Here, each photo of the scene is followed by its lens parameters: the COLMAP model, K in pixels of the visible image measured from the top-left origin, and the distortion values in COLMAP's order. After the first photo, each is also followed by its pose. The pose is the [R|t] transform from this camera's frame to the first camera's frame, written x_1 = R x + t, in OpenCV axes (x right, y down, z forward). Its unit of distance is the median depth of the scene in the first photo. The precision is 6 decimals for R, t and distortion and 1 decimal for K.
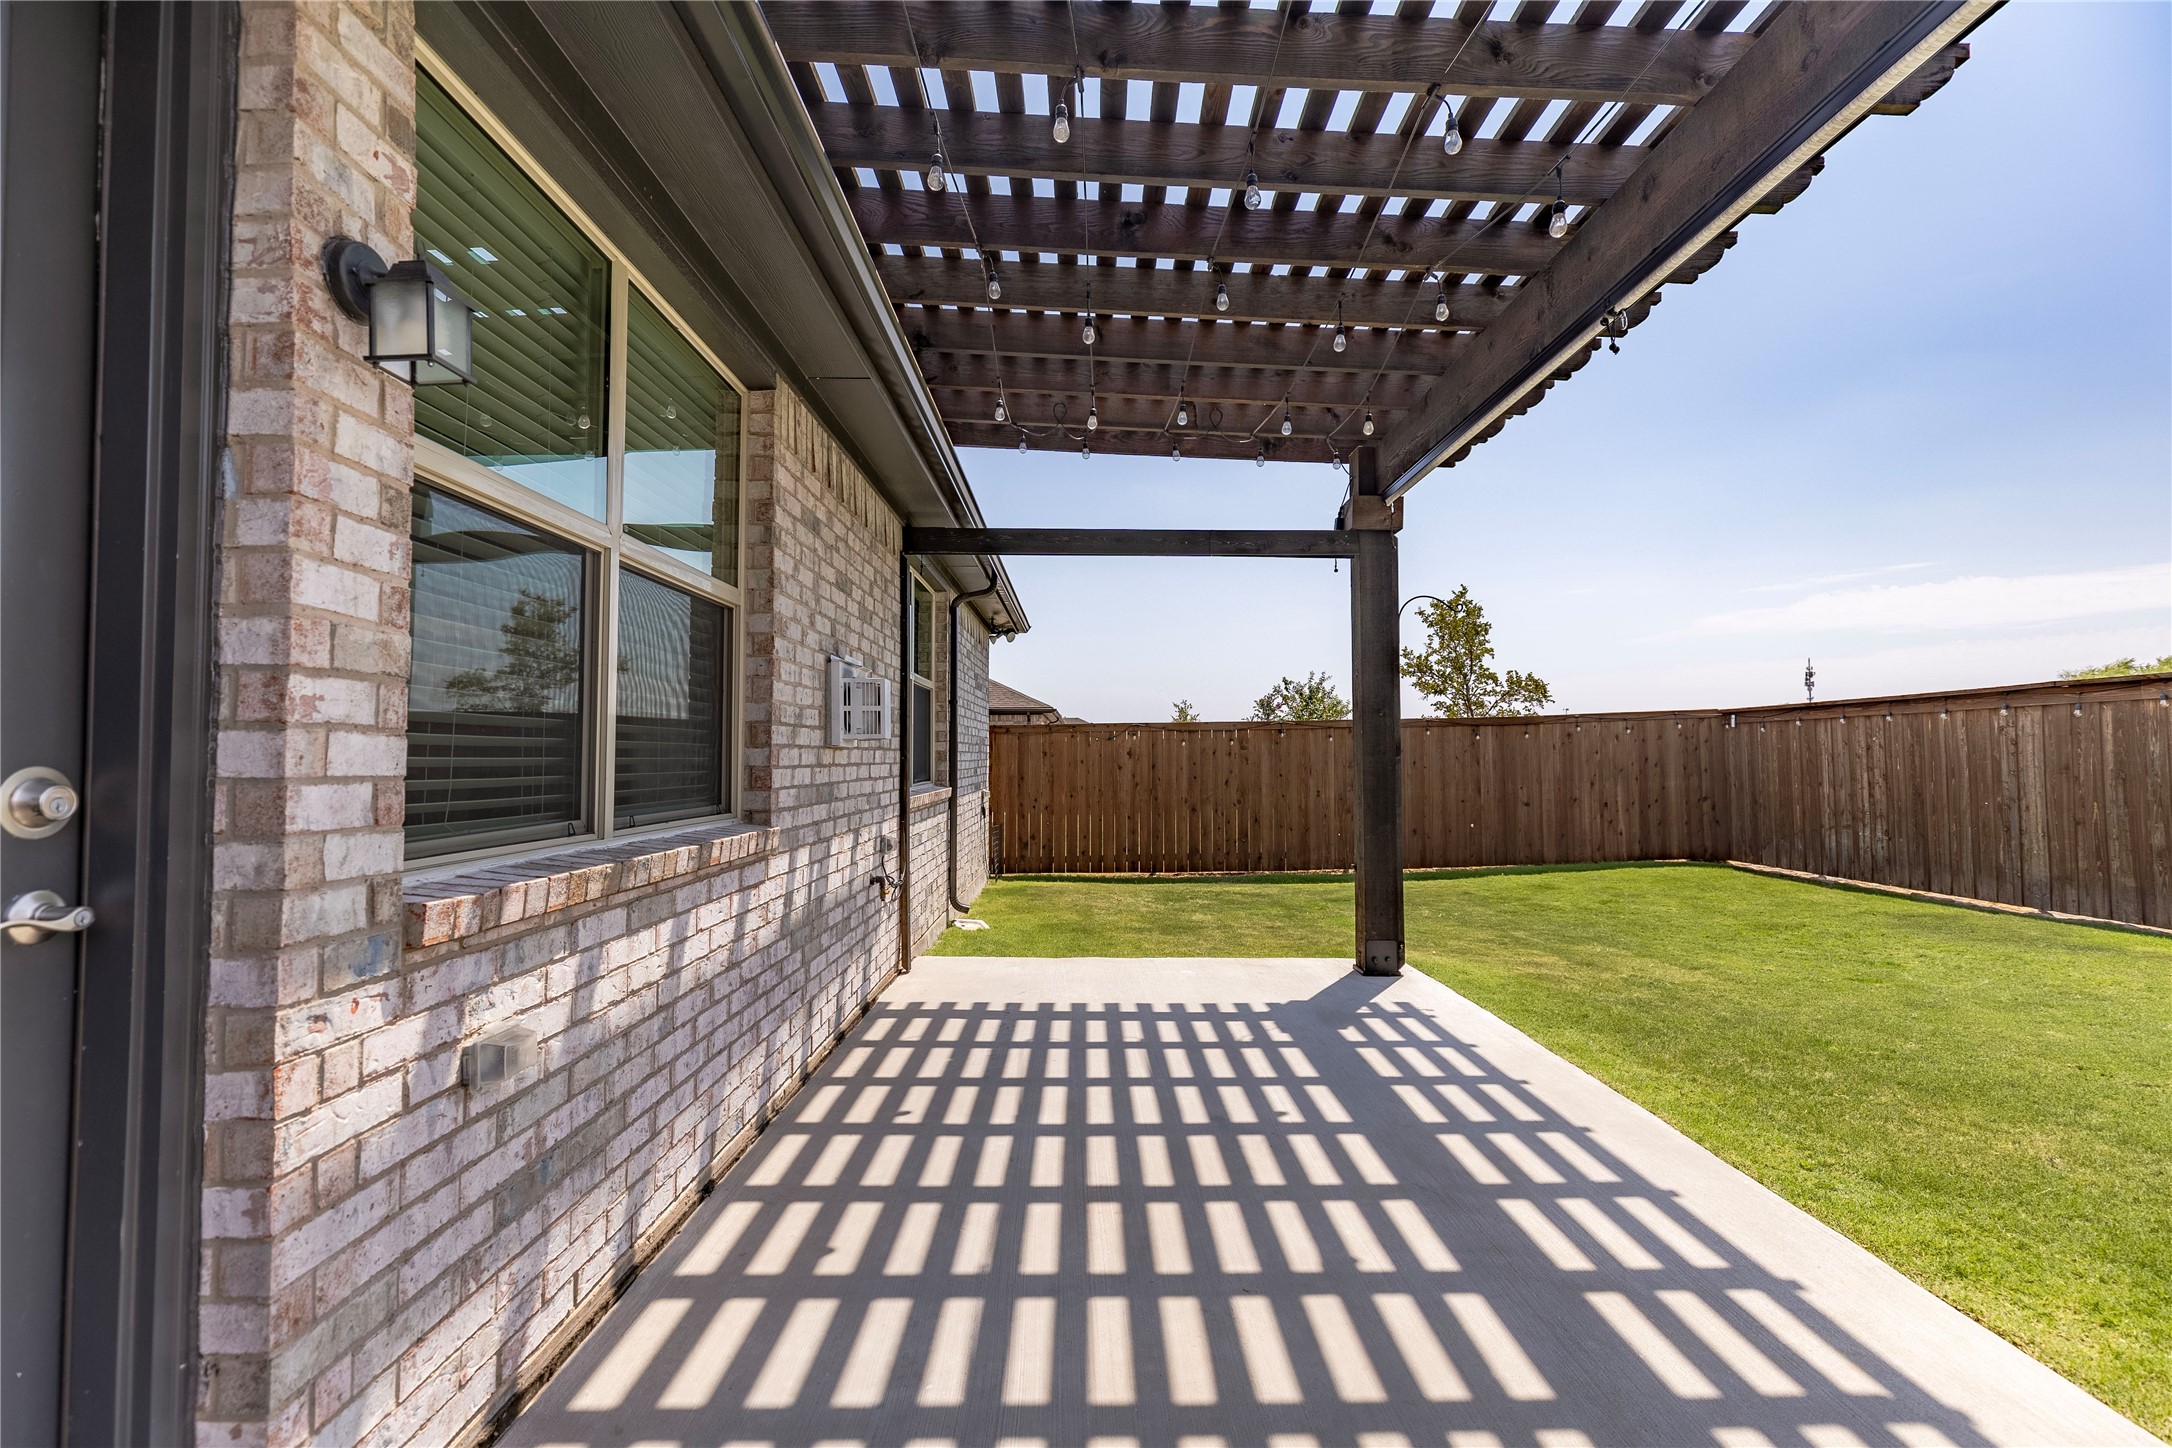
lens RADIAL K [[967.0, 0, 1086.0], [0, 967.0, 724.0], [0, 0, 1]] dist [0.001953, 0.000132]
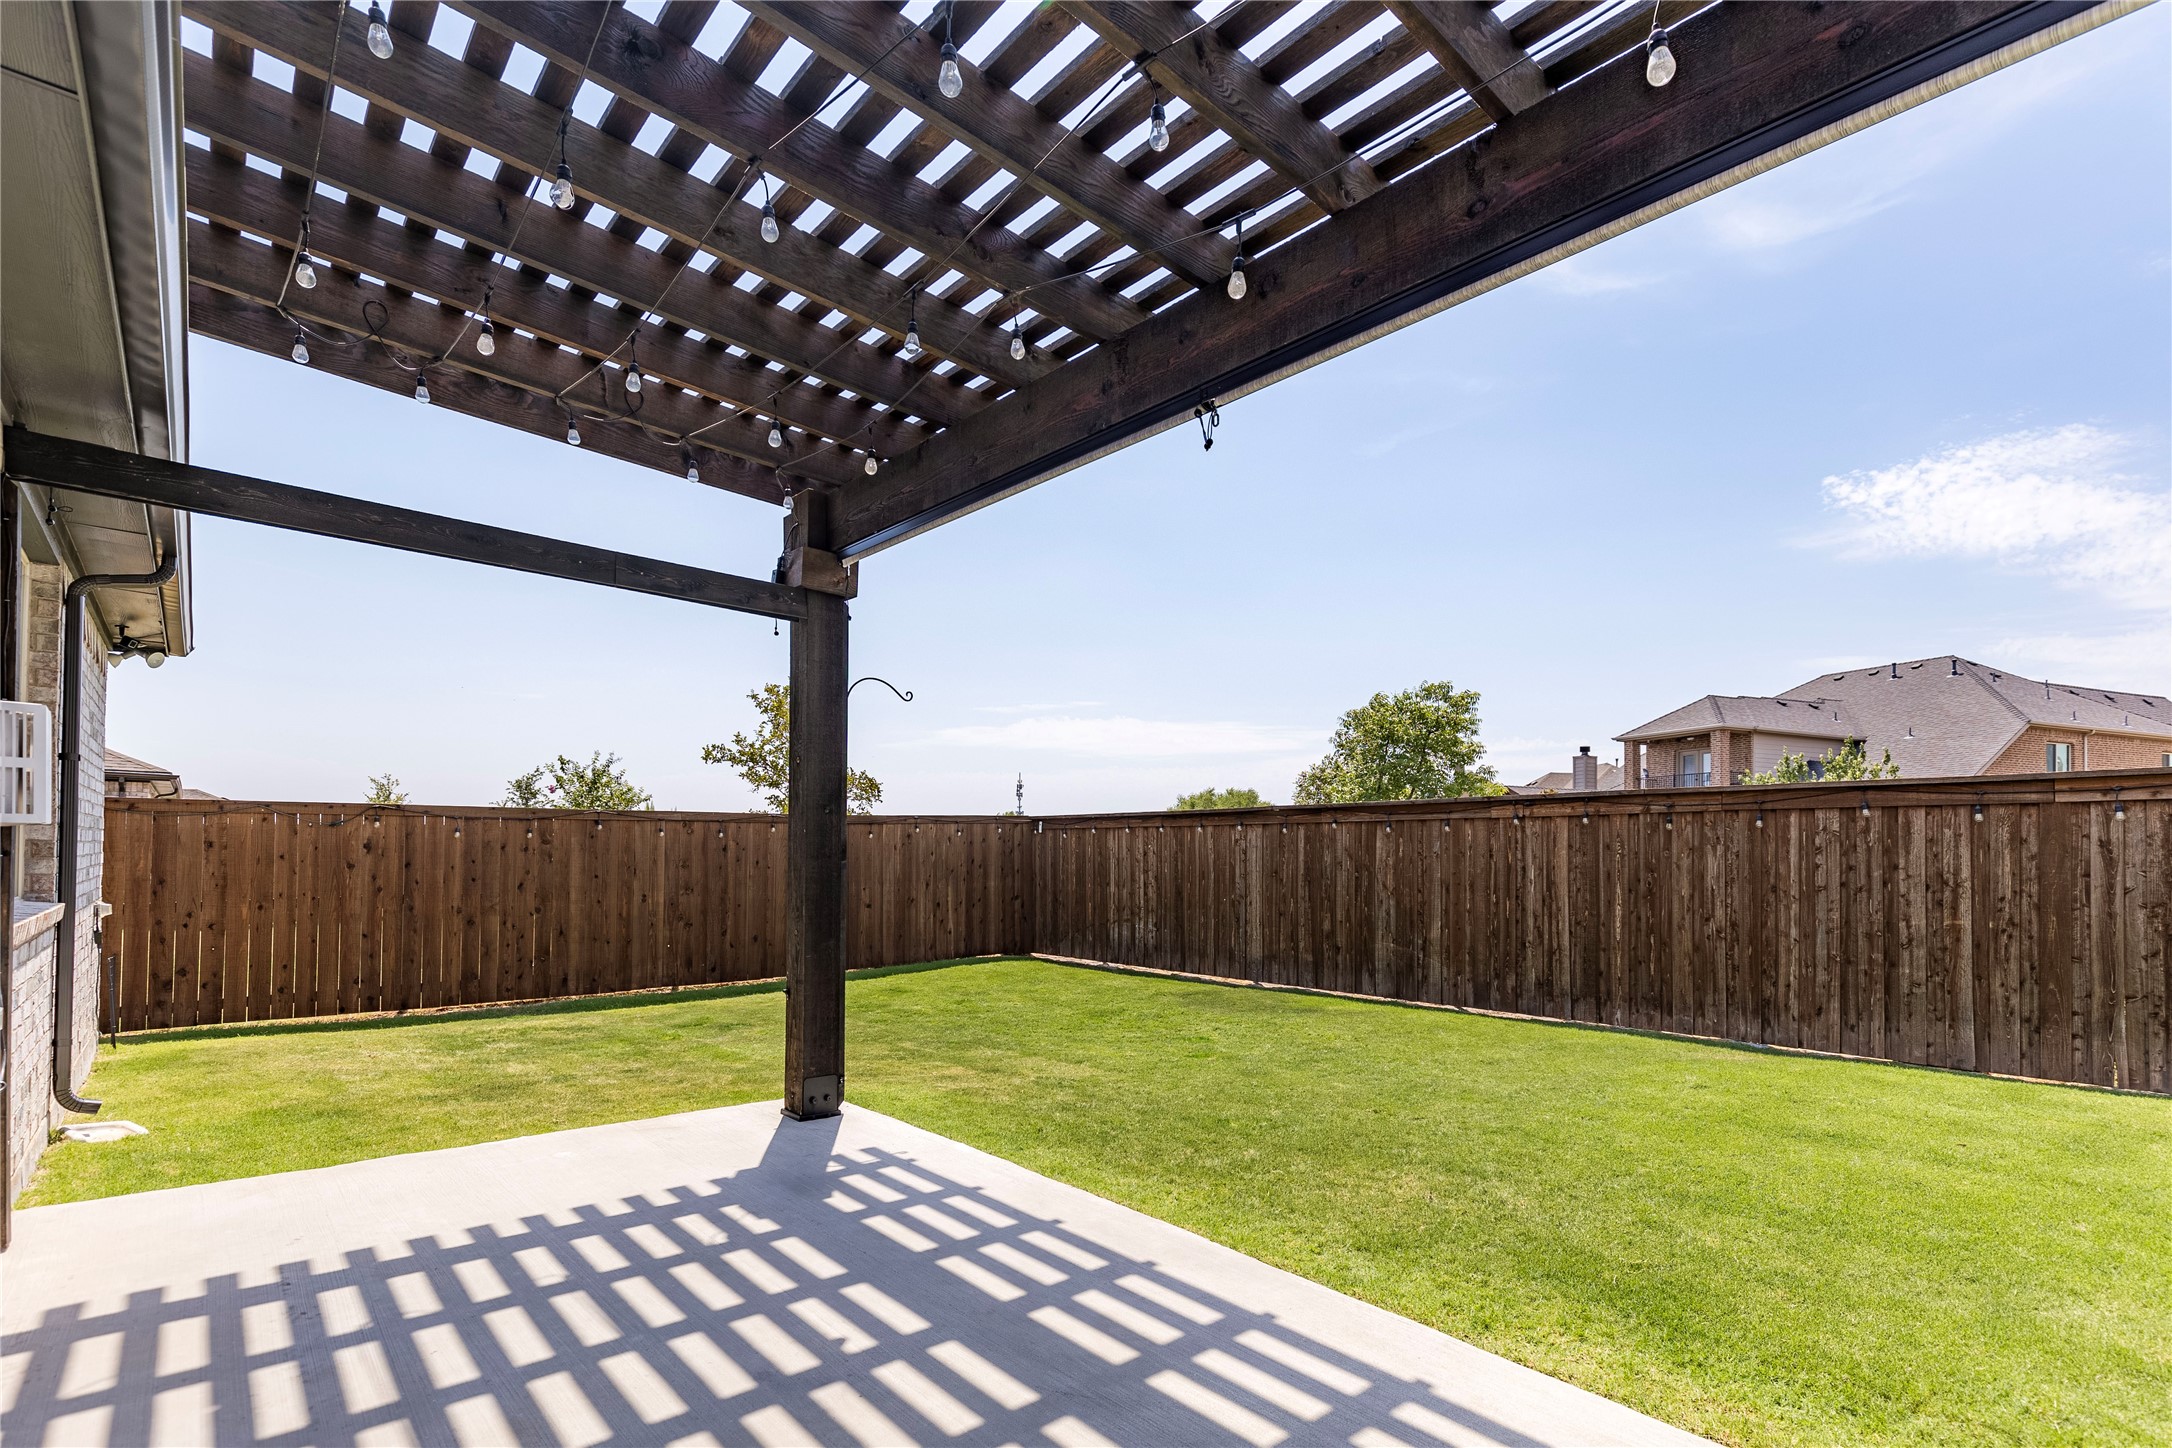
lens RADIAL K [[1019.7, 0, 1085.2], [0, 1019.7, 841.8], [0, 0, 1]] dist [0.008255, -0.000727]
pose [[0.753050, 0.020953, 0.657629, -0.061327], [-0.037046, 0.999257, 0.010584, -0.000479], [-0.656919, -0.032333, 0.753268, 0.094336]]
